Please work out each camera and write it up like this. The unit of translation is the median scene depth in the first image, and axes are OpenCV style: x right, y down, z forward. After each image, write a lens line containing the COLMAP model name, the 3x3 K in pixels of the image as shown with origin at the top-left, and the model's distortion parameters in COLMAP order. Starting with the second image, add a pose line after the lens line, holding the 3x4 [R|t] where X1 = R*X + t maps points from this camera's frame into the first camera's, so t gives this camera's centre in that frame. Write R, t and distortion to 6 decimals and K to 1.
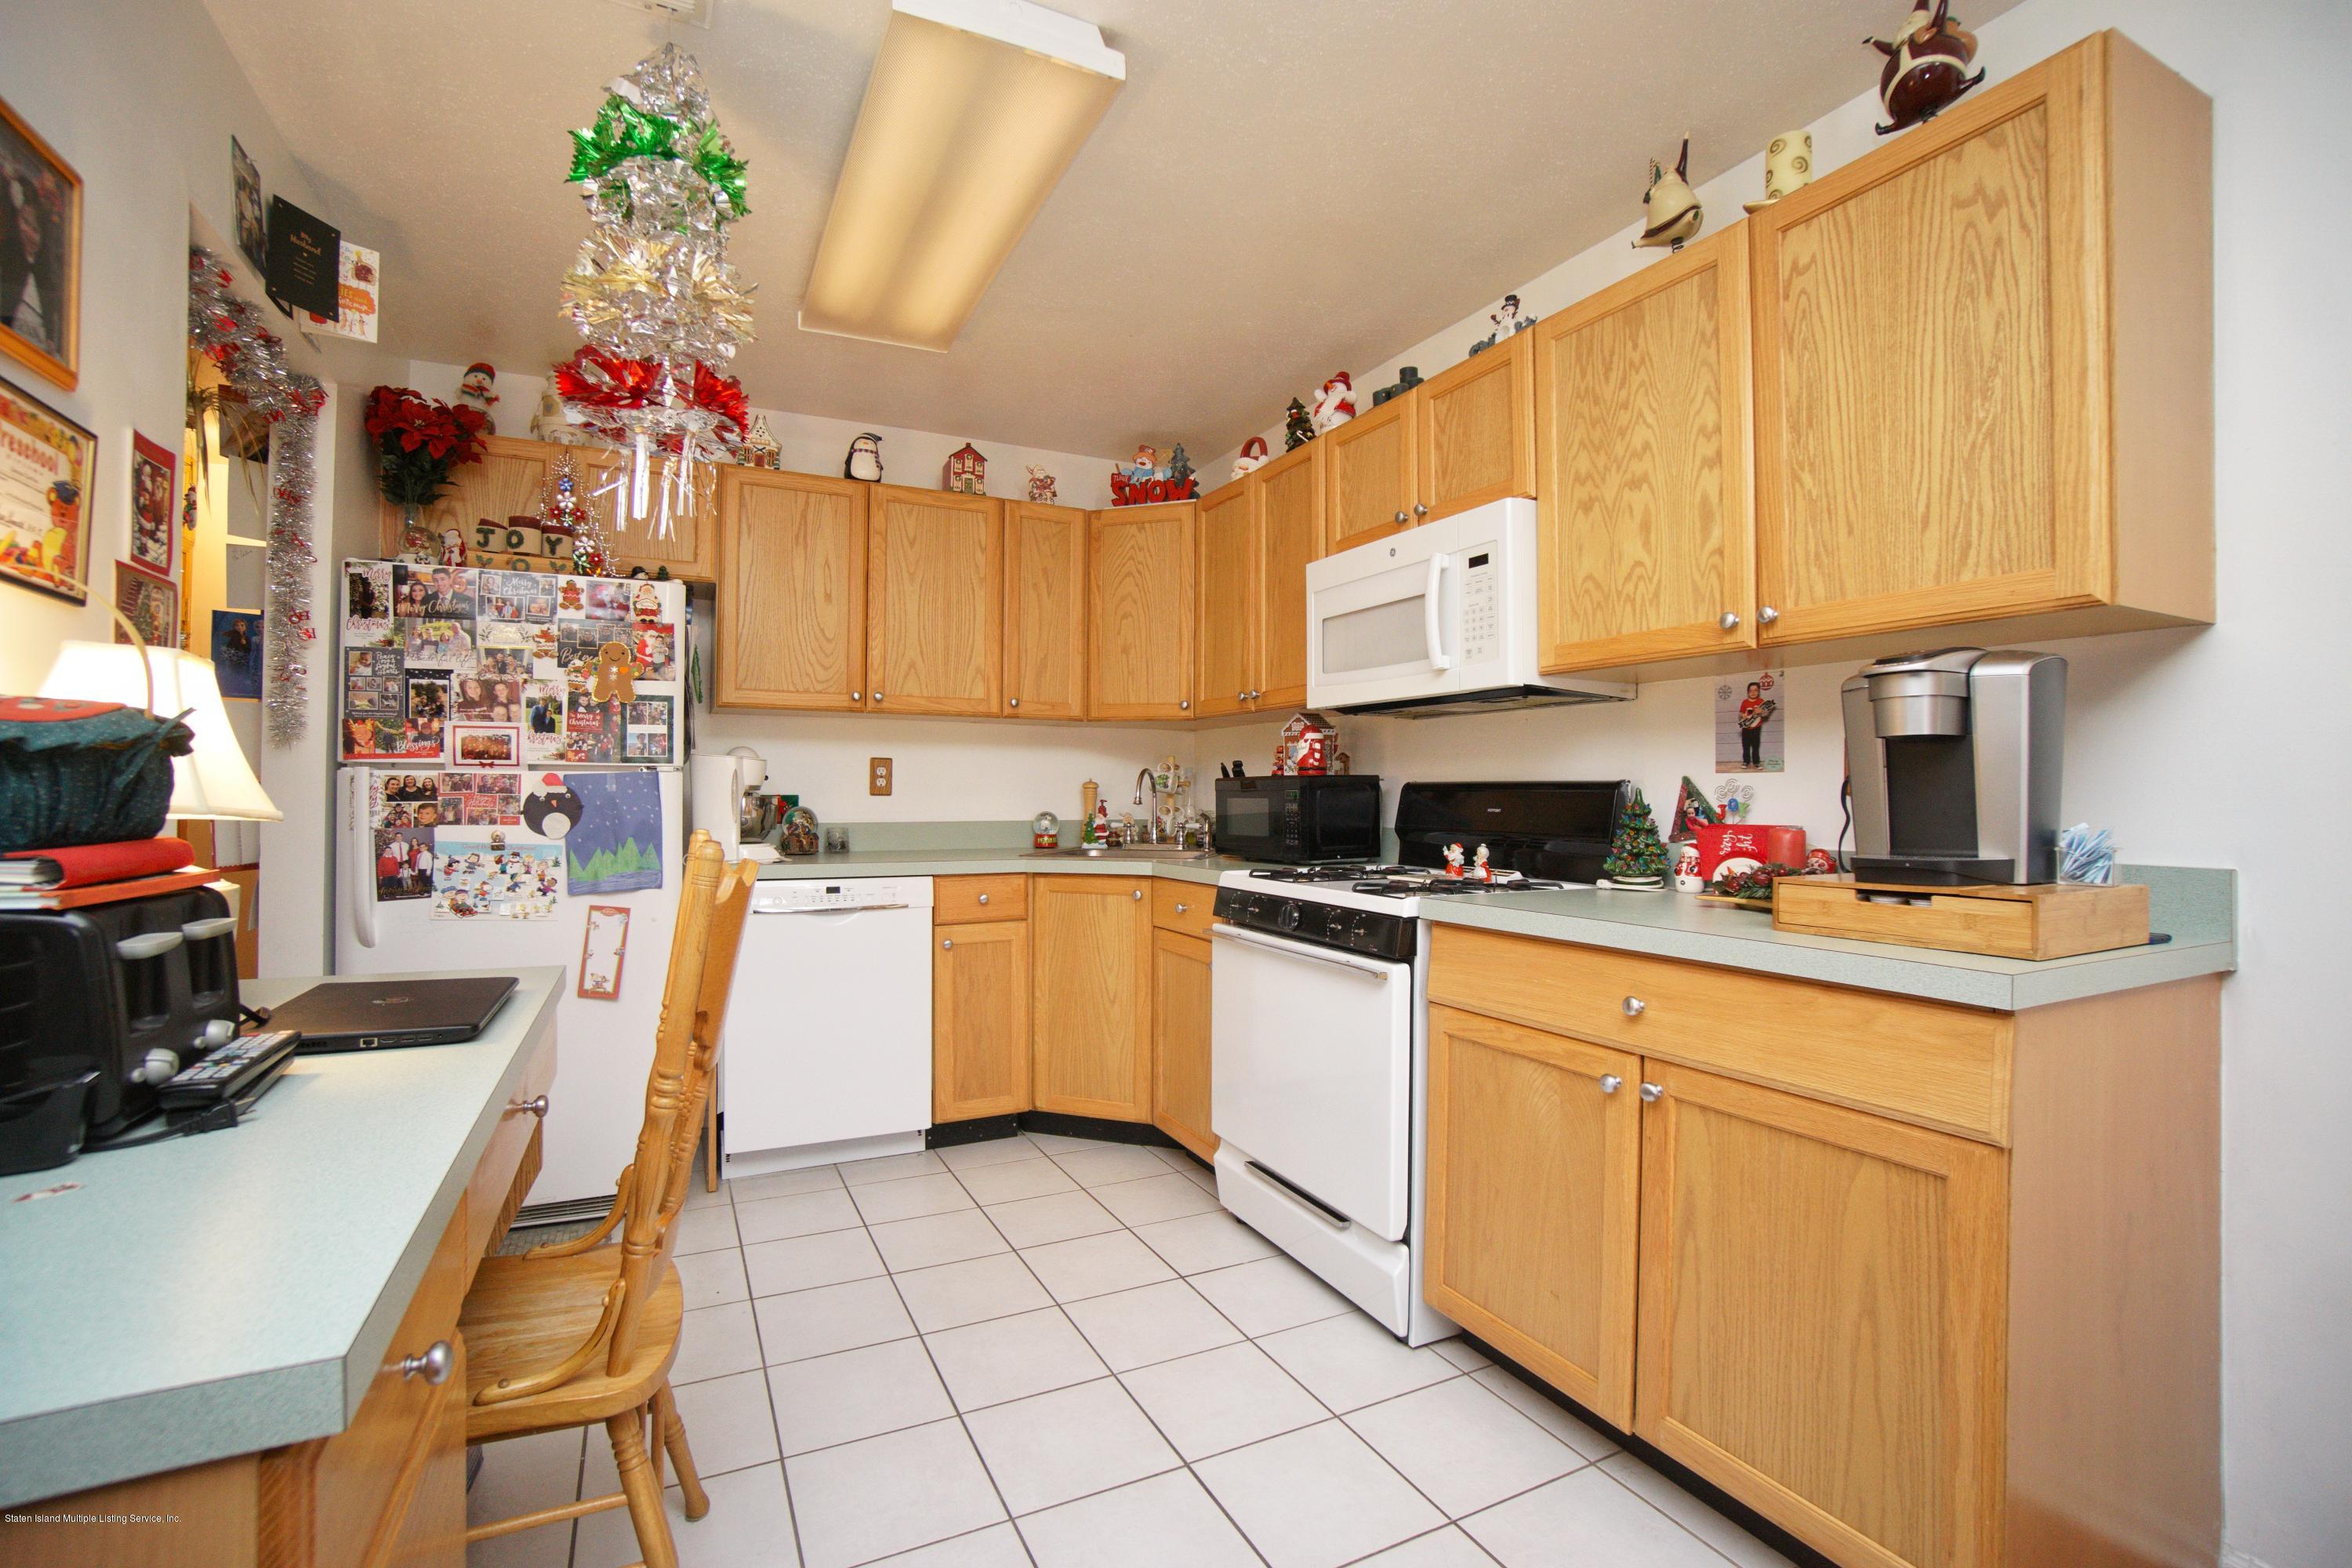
lens RADIAL K [[1035.3, 0, 1166.8], [0, 1035.3, 782.6], [0, 0, 1]] dist [-0.062174, 0.025399]
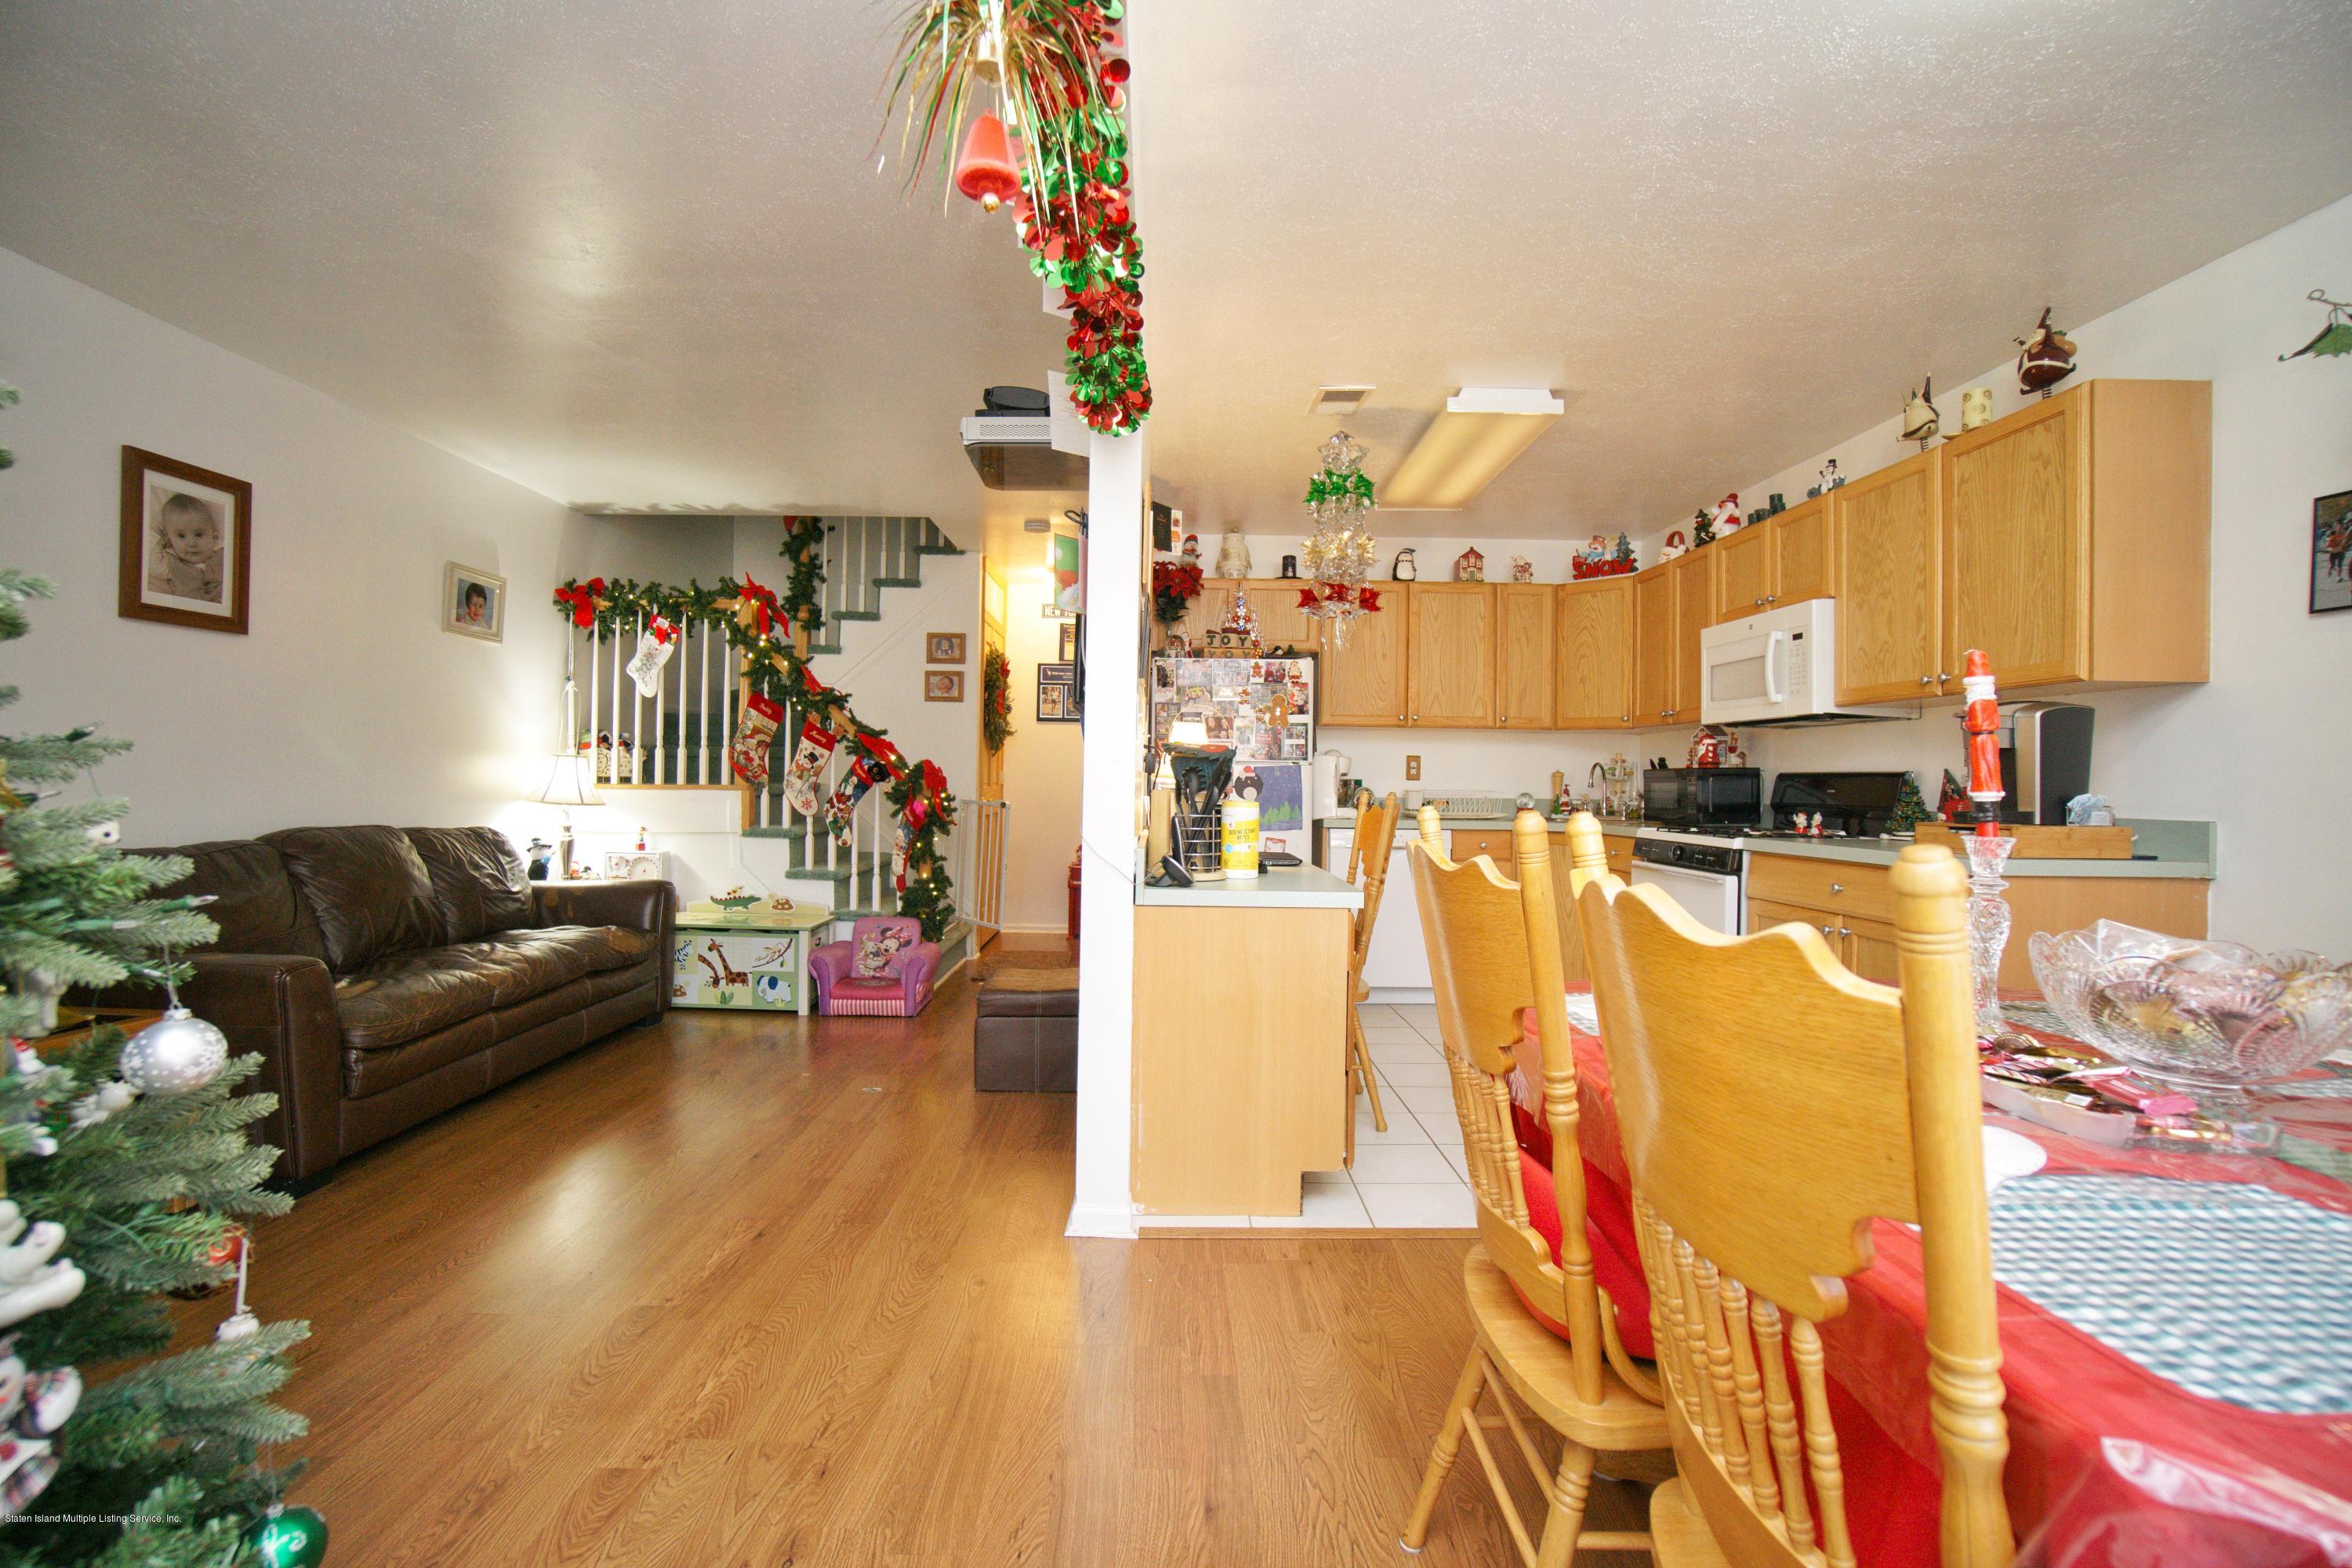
lens RADIAL K [[1037.4, 0, 1157.8], [0, 1037.4, 780.8], [0, 0, 1]] dist [-0.064757, 0.022624]
pose [[0.894920, 0.007198, -0.446168, 0.101377], [-0.004278, 0.999962, 0.007551, 0.005042], [0.446206, -0.004848, 0.894917, -0.801820]]
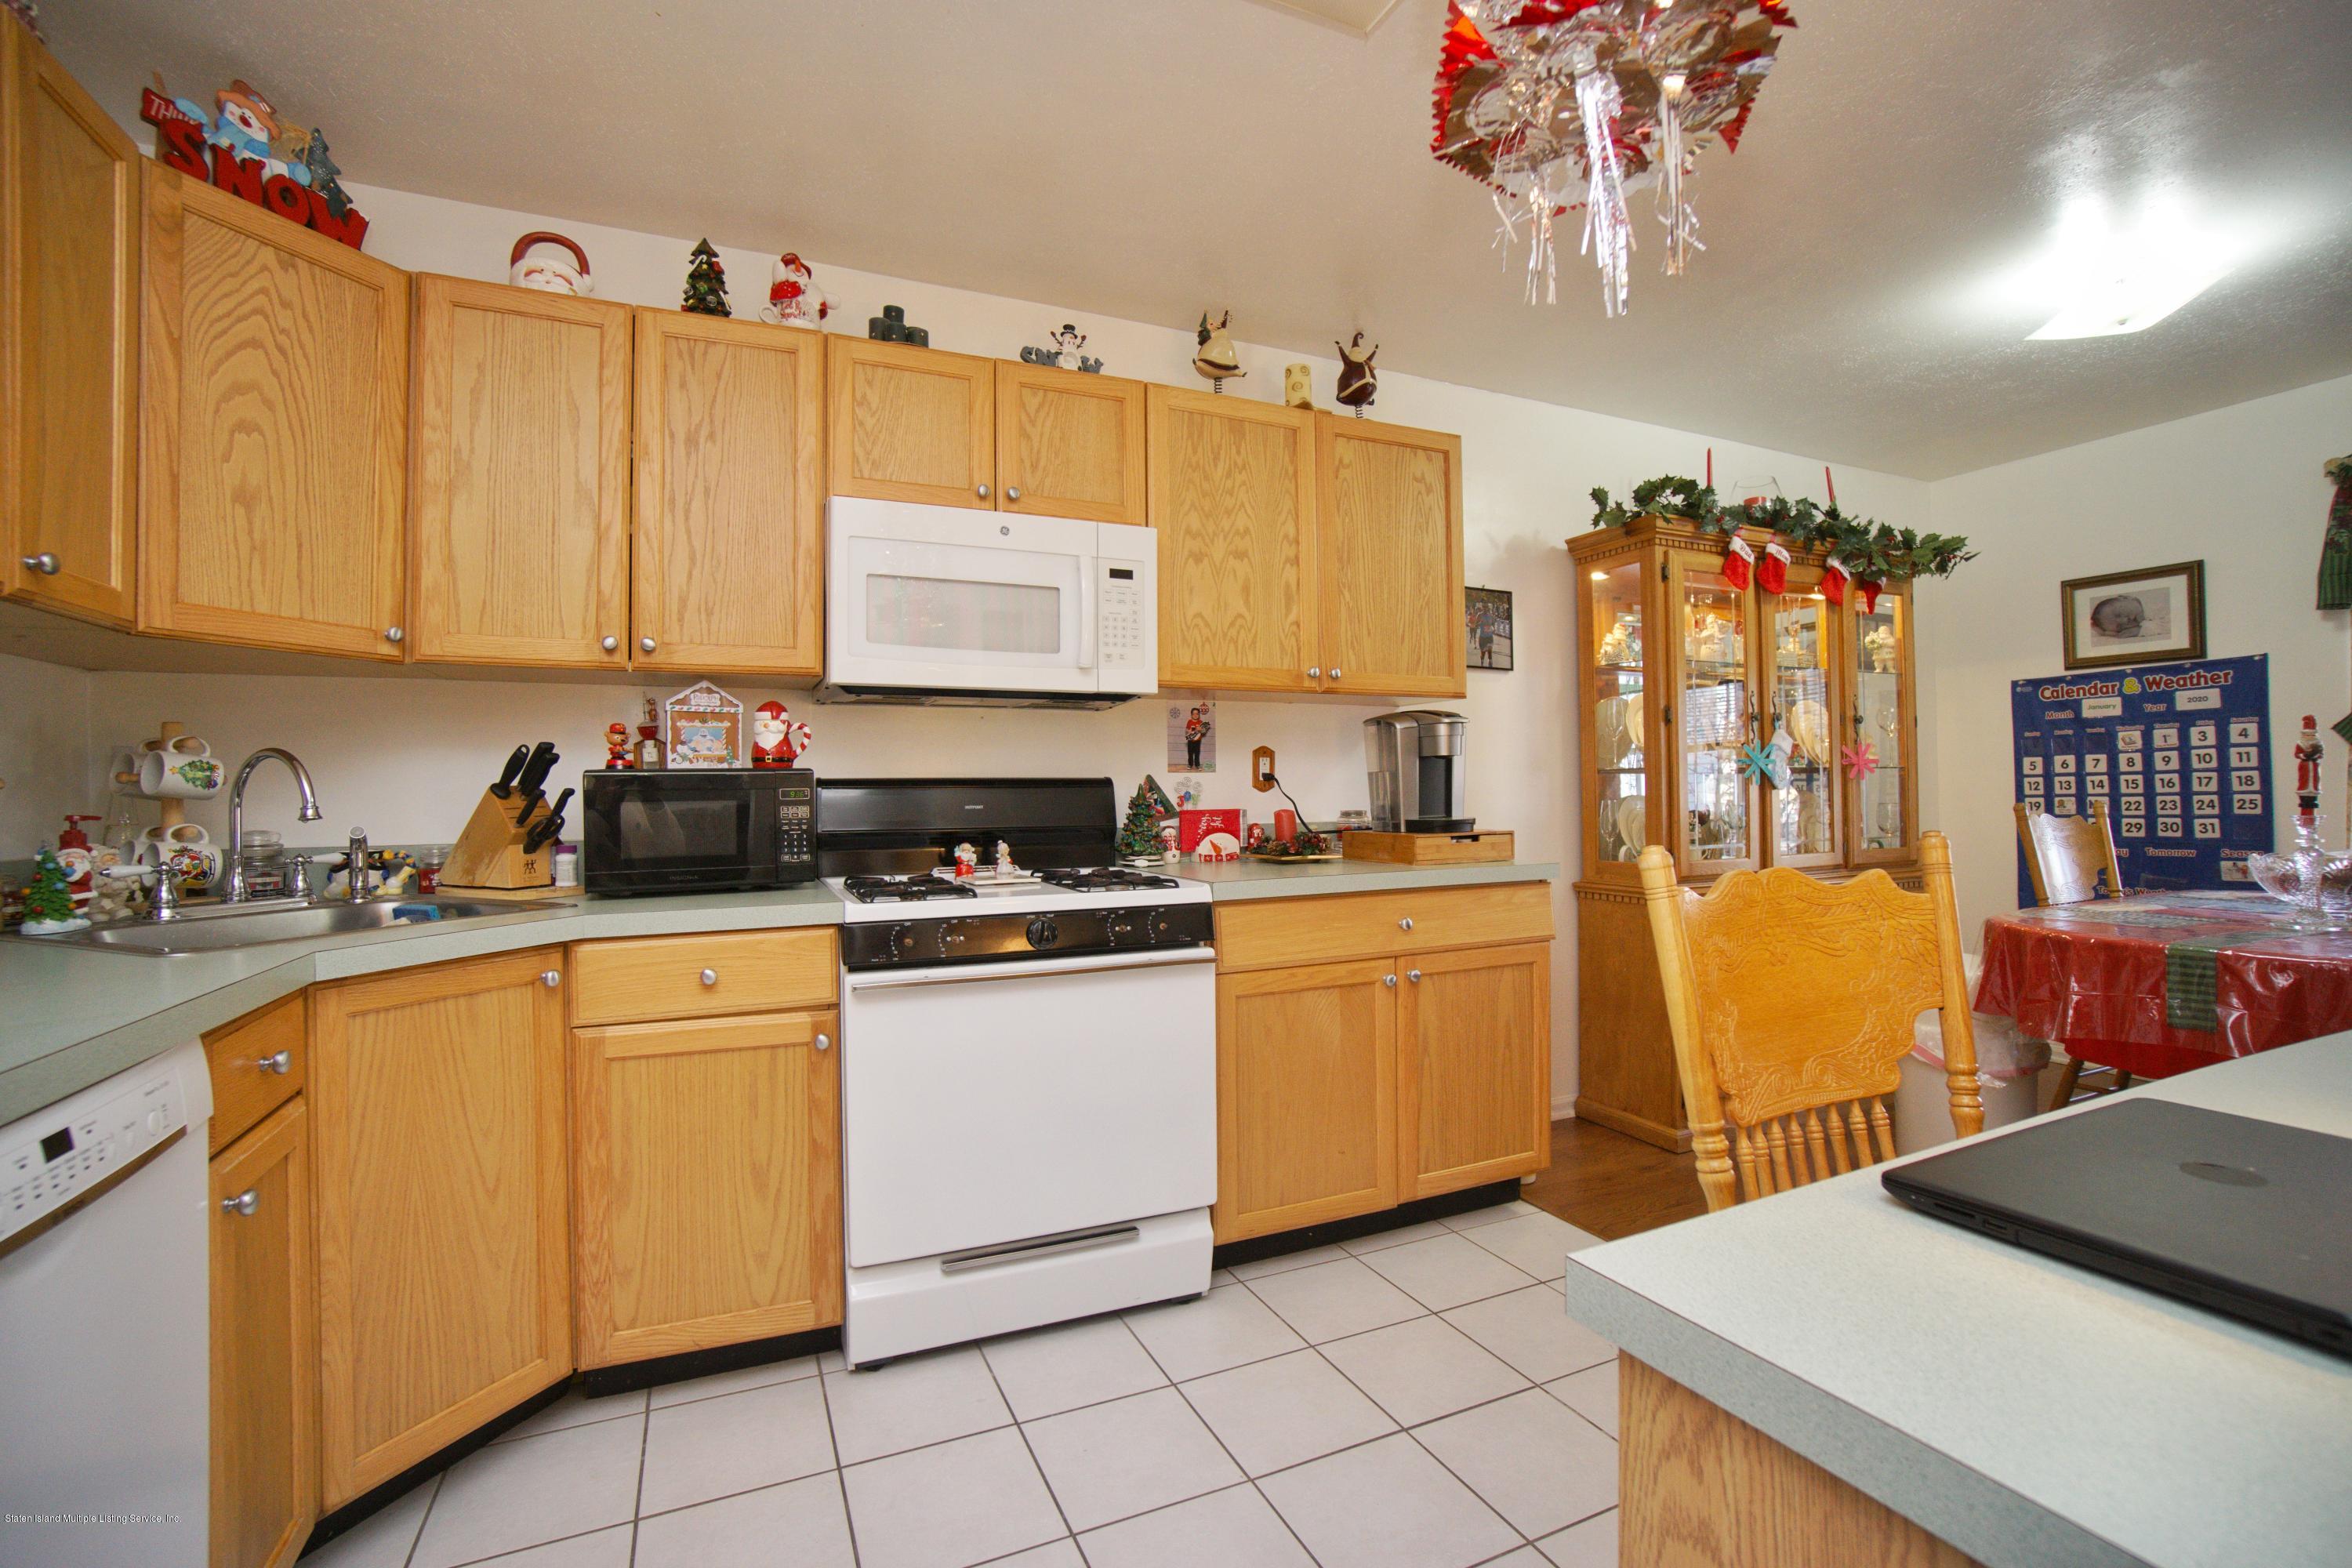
lens RADIAL K [[1037.4, 0, 1157.8], [0, 1037.4, 780.8], [0, 0, 1]] dist [-0.064757, 0.022624]
pose [[0.045863, 0.002954, 0.998943, -0.700687], [-0.000393, 0.999996, -0.002939, 0.004651], [-0.998948, -0.000258, 0.045864, 0.815052]]
